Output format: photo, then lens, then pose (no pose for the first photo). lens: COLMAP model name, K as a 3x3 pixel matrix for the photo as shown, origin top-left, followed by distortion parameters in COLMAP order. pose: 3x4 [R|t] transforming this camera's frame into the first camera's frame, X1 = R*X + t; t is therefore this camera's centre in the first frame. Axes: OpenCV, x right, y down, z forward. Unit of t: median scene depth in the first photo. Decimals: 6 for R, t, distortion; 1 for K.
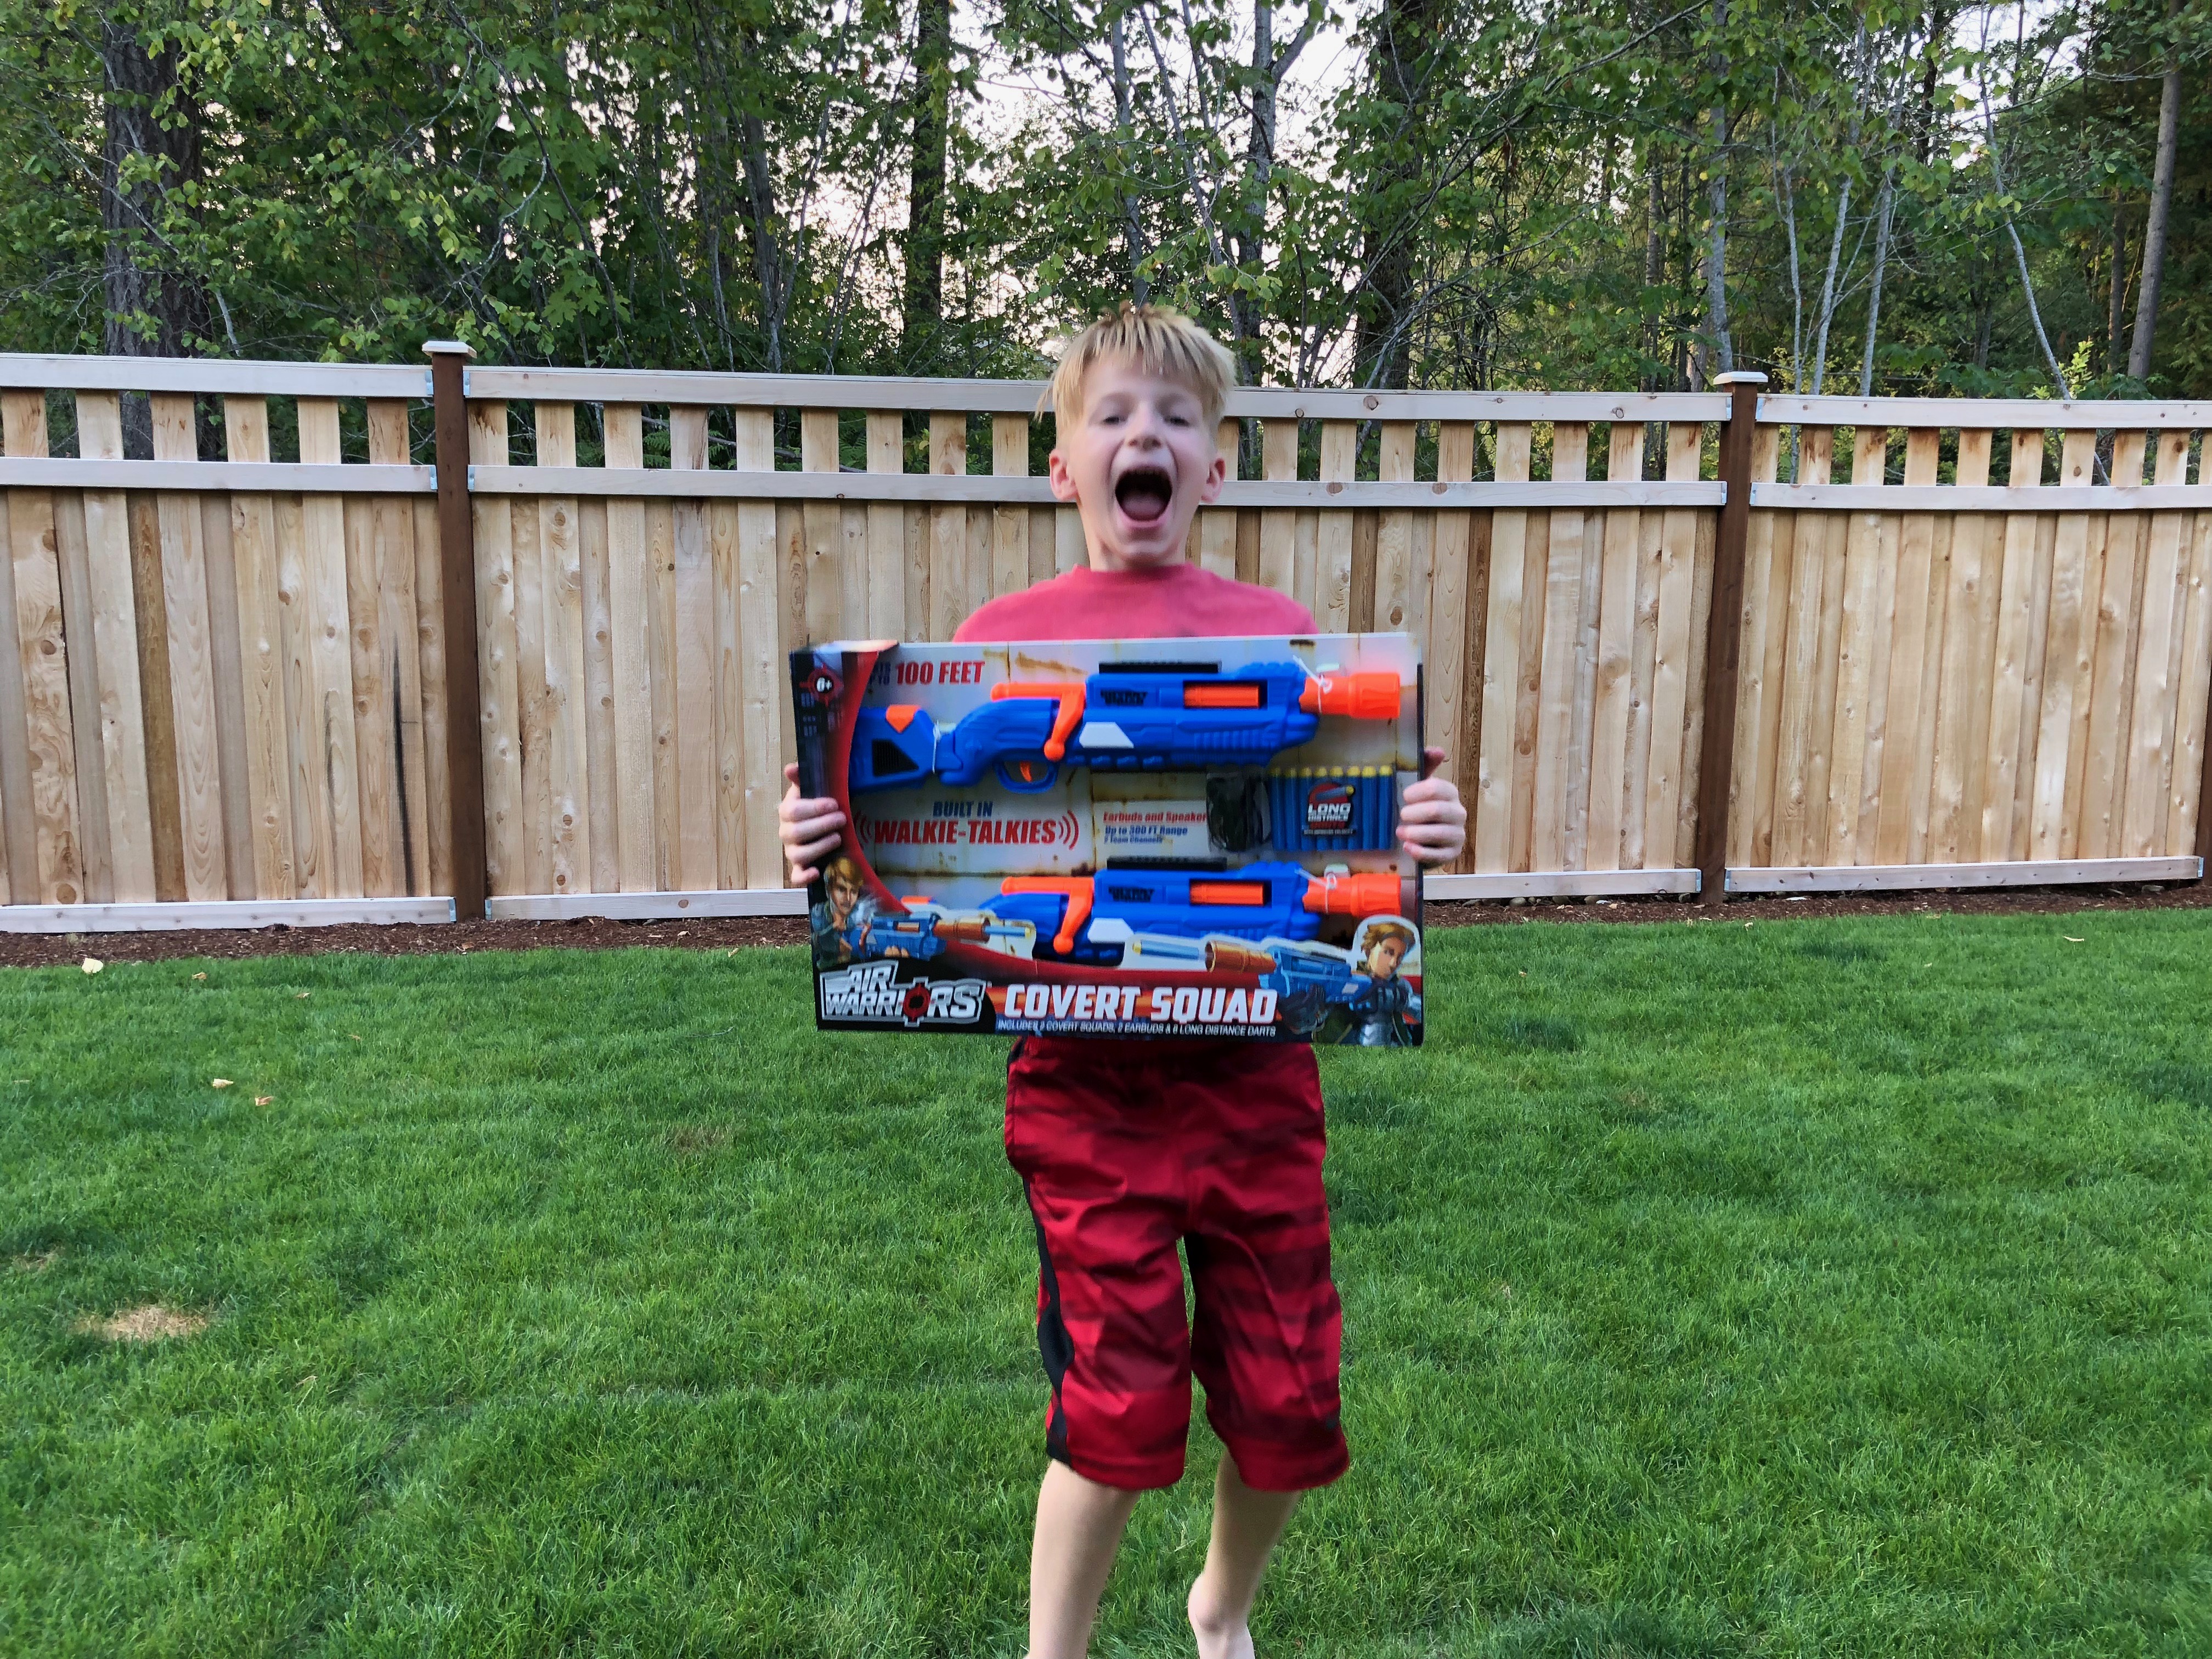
lens RADIAL K [[1776.2, 0, 1103.3], [0, 1776.2, 799.0], [0, 0, 1]] dist [-0.009735, 0.002140]
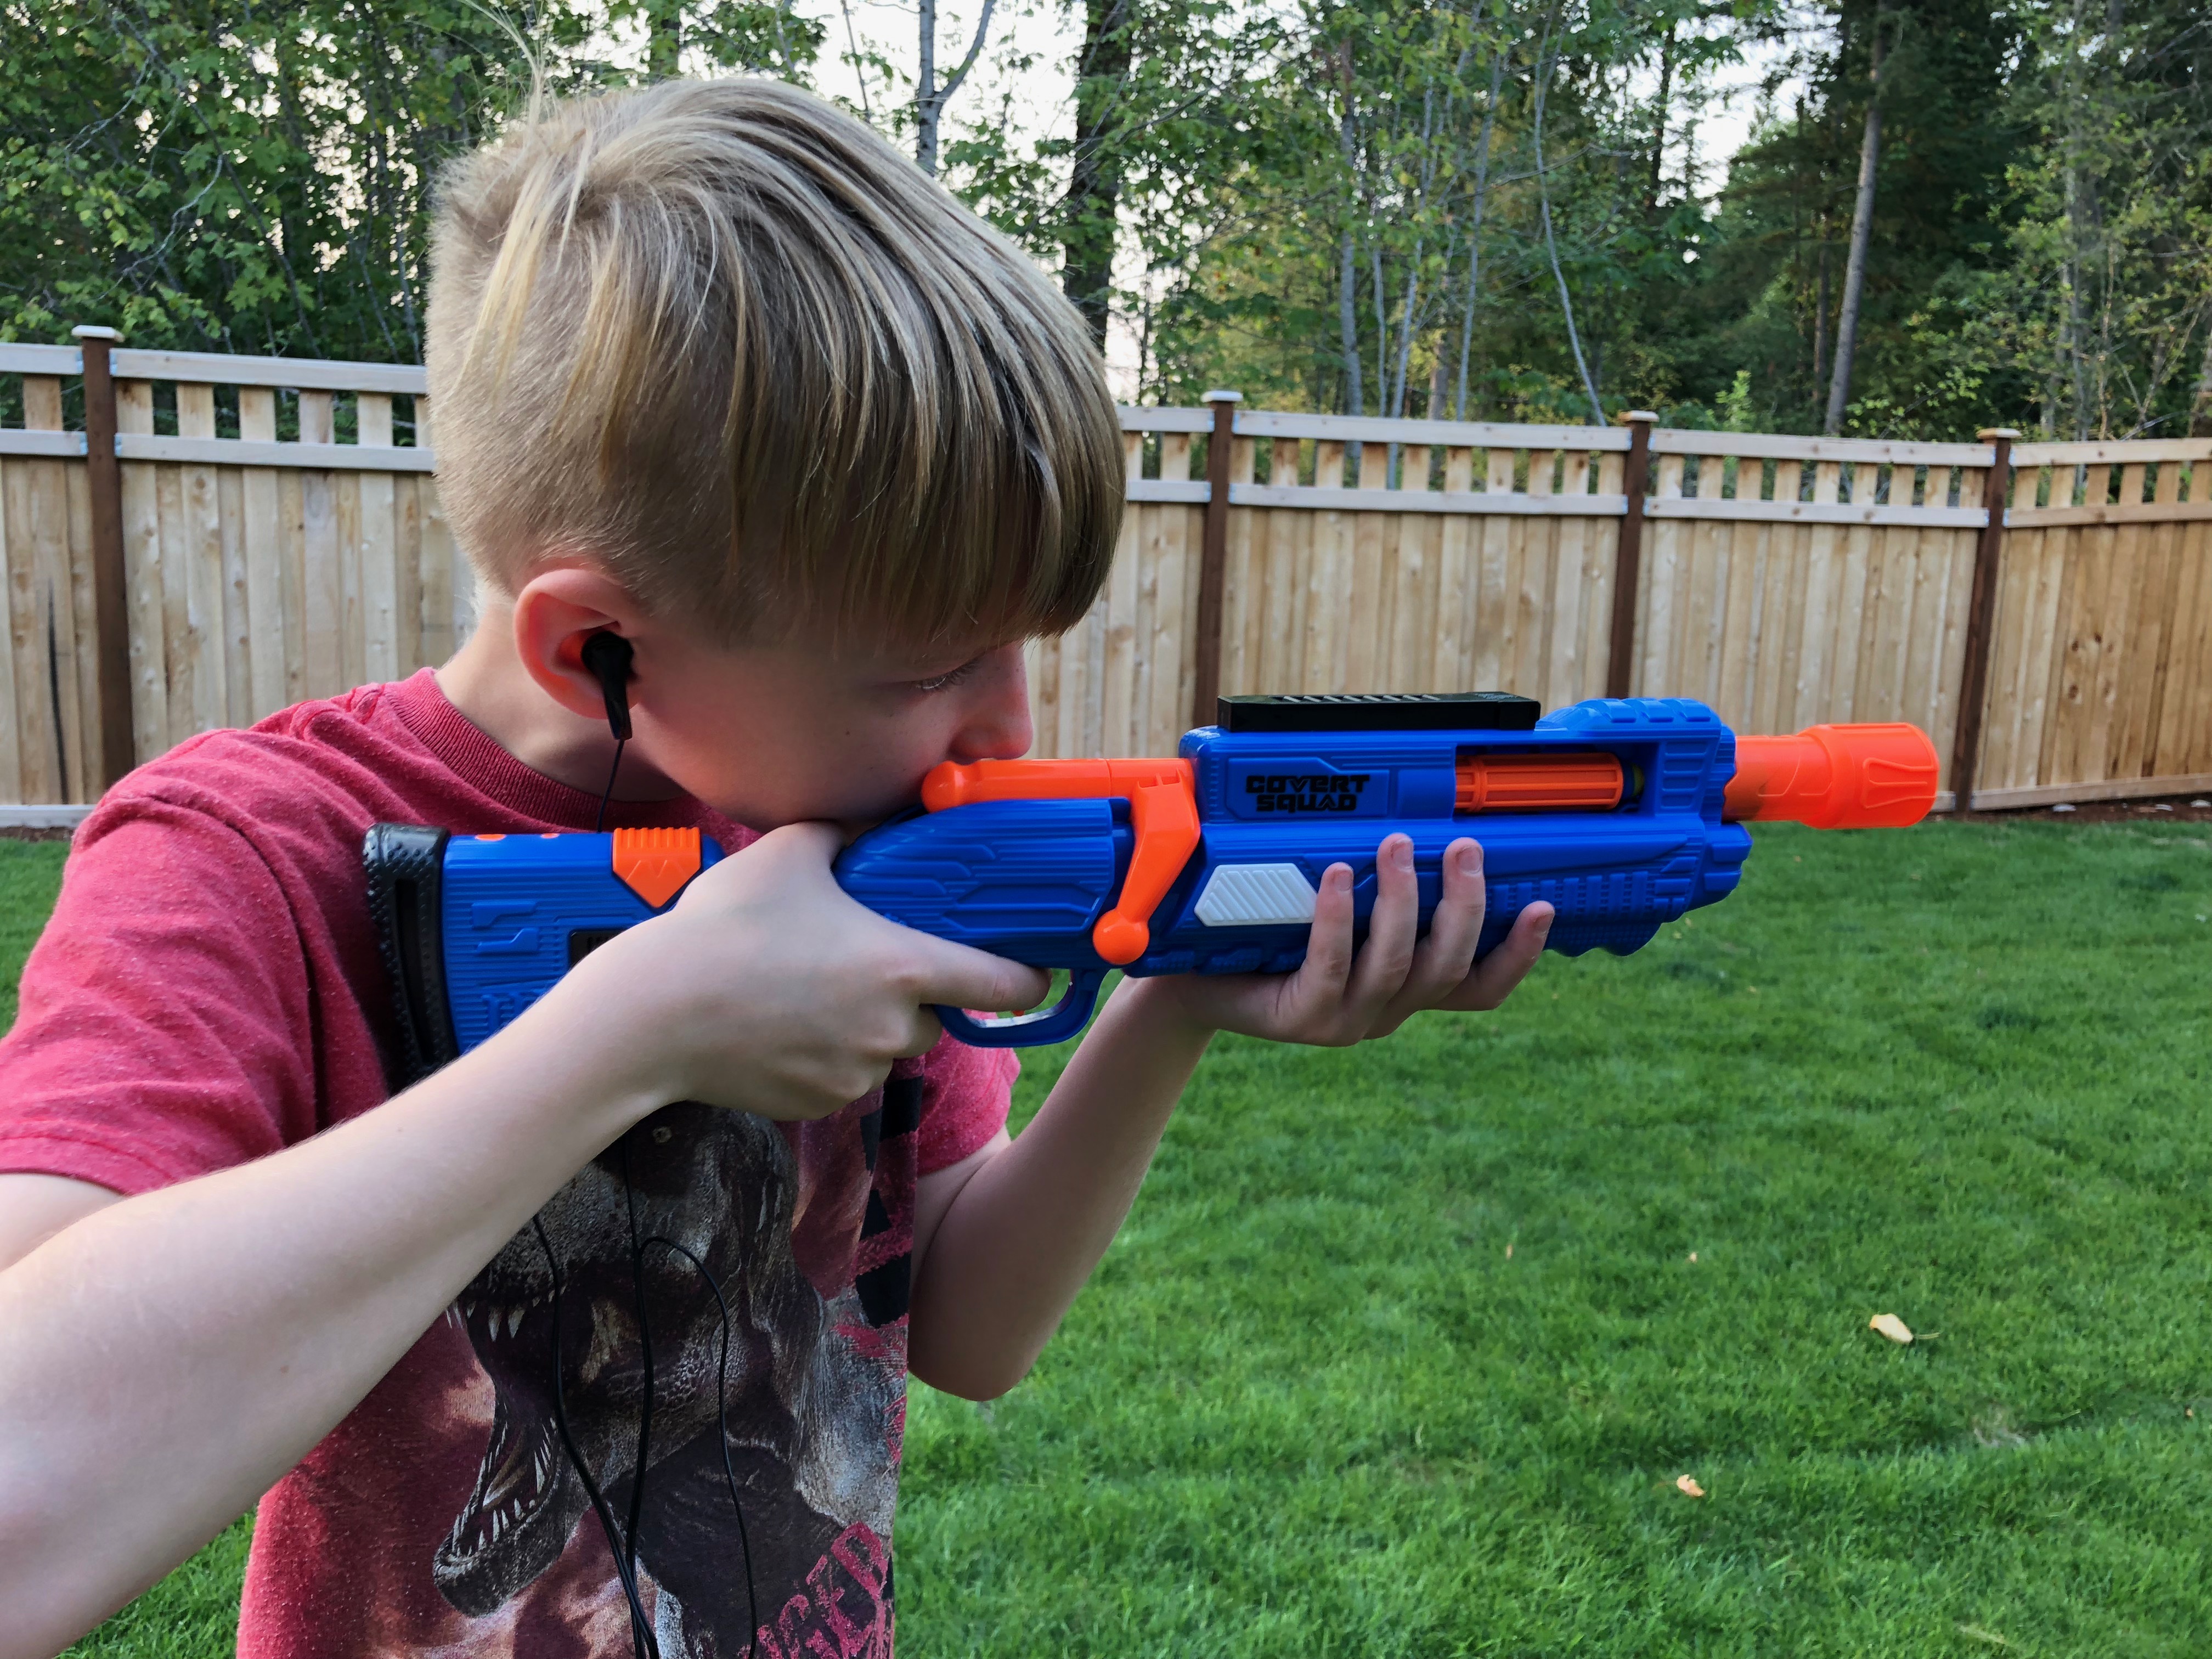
lens RADIAL K [[1817.1, 0, 1106.0], [0, 1817.1, 829.5], [0, 0, 1]] dist [0.008879, -0.005743]
pose [[0.994649, 0.009834, 0.102847, 0.152787], [-0.011047, 0.999876, 0.011225, 0.046473], [-0.102724, -0.012301, 0.994634, -0.237248]]
